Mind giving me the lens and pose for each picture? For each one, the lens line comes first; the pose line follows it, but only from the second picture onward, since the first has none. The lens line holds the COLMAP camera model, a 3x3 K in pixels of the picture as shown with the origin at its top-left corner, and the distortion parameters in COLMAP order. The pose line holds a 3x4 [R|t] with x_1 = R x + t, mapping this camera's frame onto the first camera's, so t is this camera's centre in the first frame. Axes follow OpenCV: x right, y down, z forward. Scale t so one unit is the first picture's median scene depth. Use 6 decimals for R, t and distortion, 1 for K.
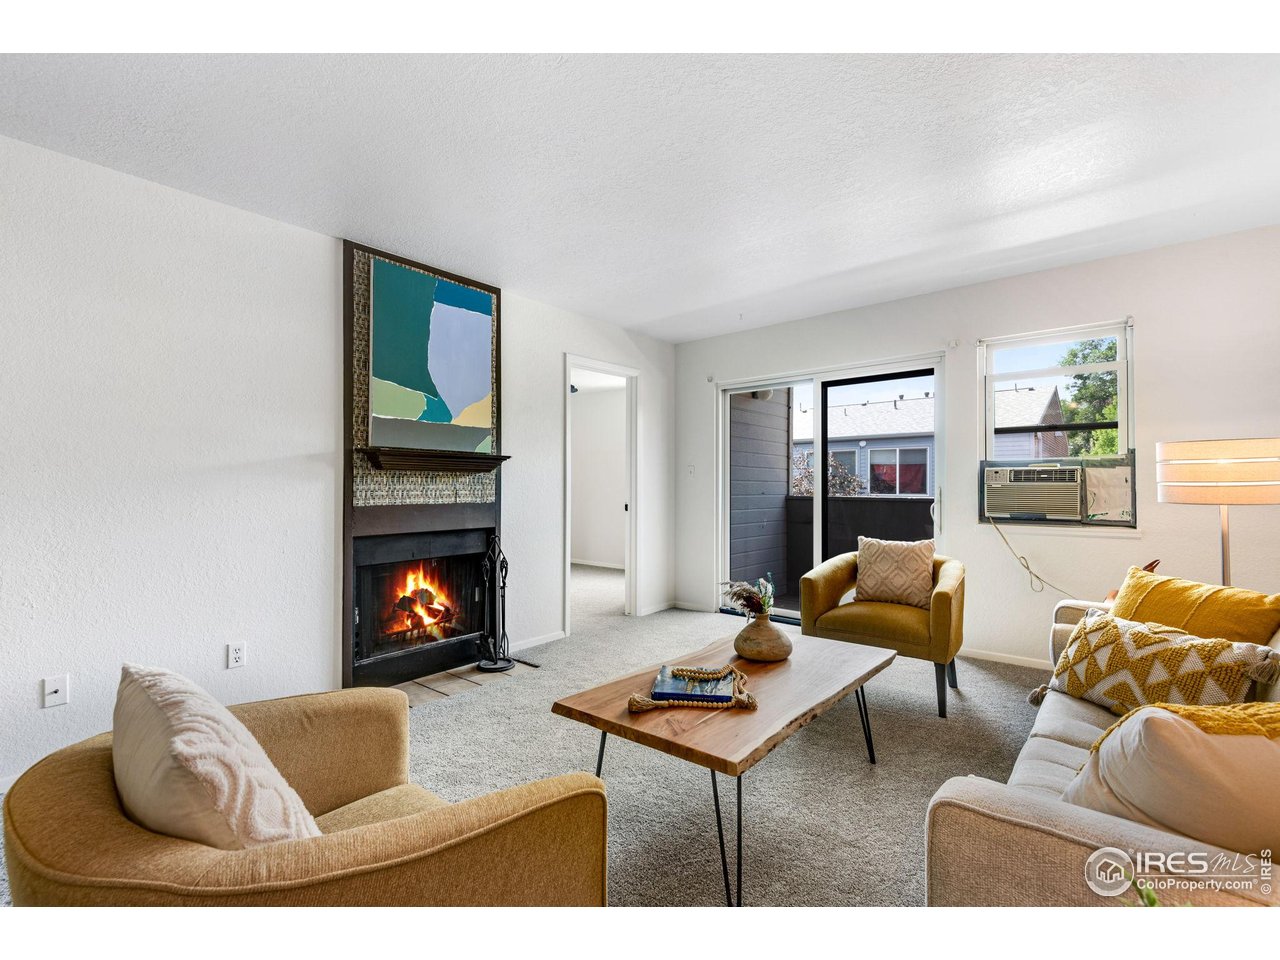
lens RADIAL K [[588.4, 0, 642.7], [0, 588.4, 482.8], [0, 0, 1]] dist [0.005421, 0.000233]
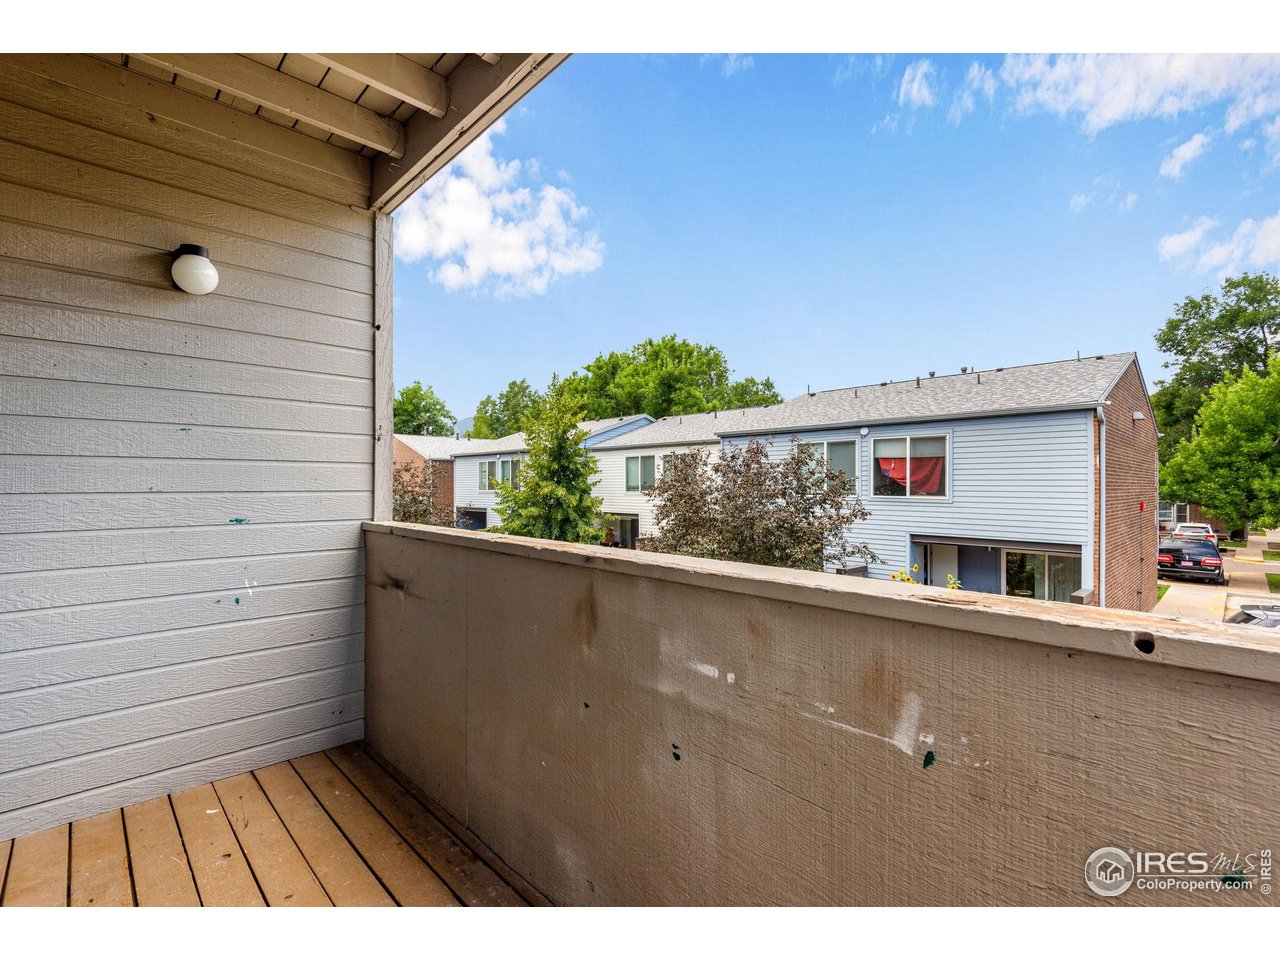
lens RADIAL K [[588.4, 0, 636.9], [0, 588.4, 480.9], [0, 0, 1]] dist [0.005421, 0.000233]
pose [[0.993442, -0.000548, -0.114339, 0.941802], [0.001026, 0.999991, 0.004128, -0.020437], [0.114336, -0.004218, 0.993433, 1.075561]]
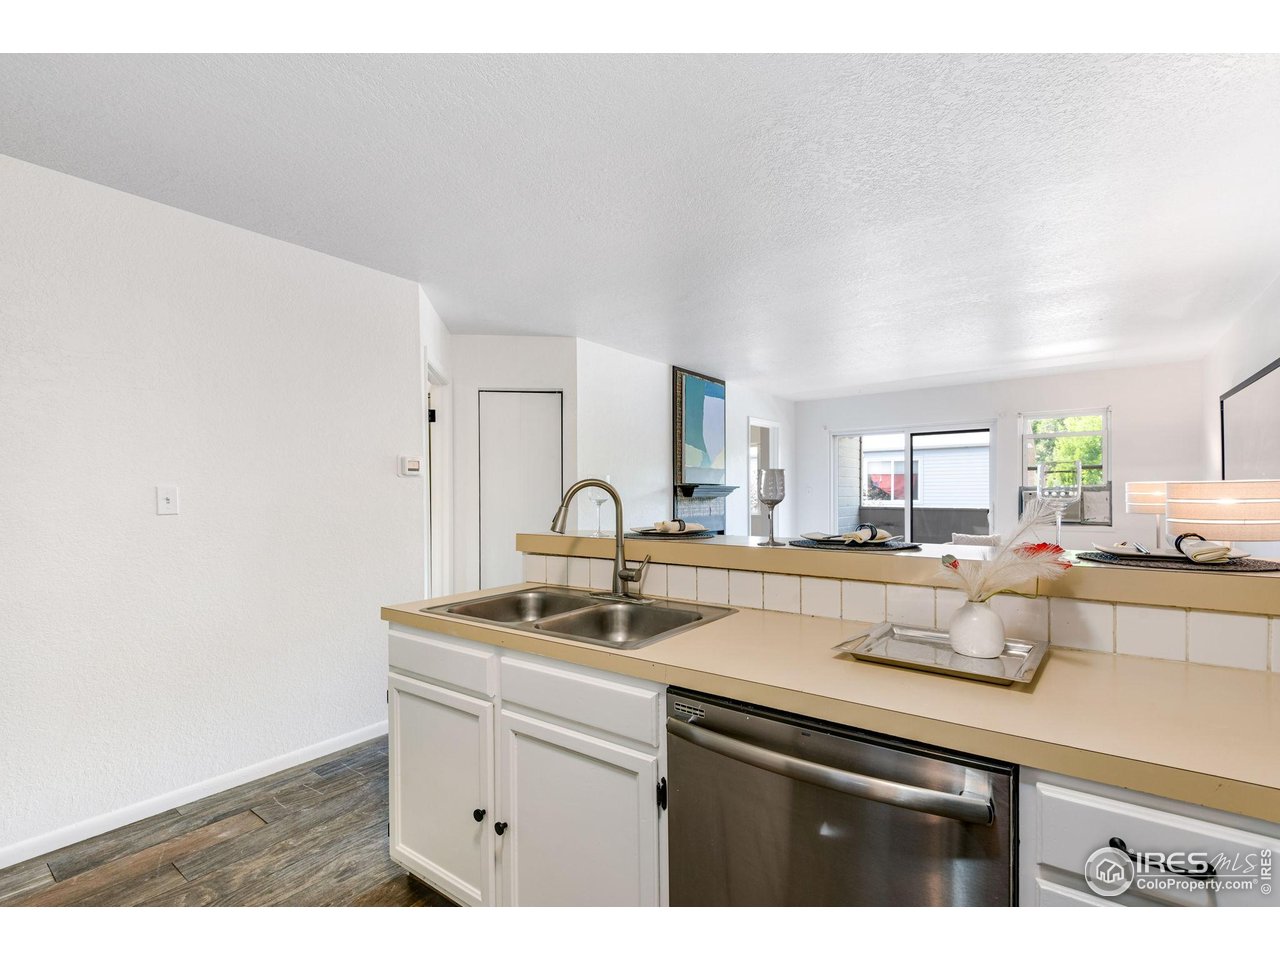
lens RADIAL K [[588.4, 0, 638.8], [0, 588.4, 492.7], [0, 0, 1]] dist [0.005421, 0.000233]
pose [[0.999056, -0.008315, 0.042637, -0.571910], [0.008042, 0.999946, 0.006571, -0.041011], [-0.042689, -0.006222, 0.999069, -0.614850]]
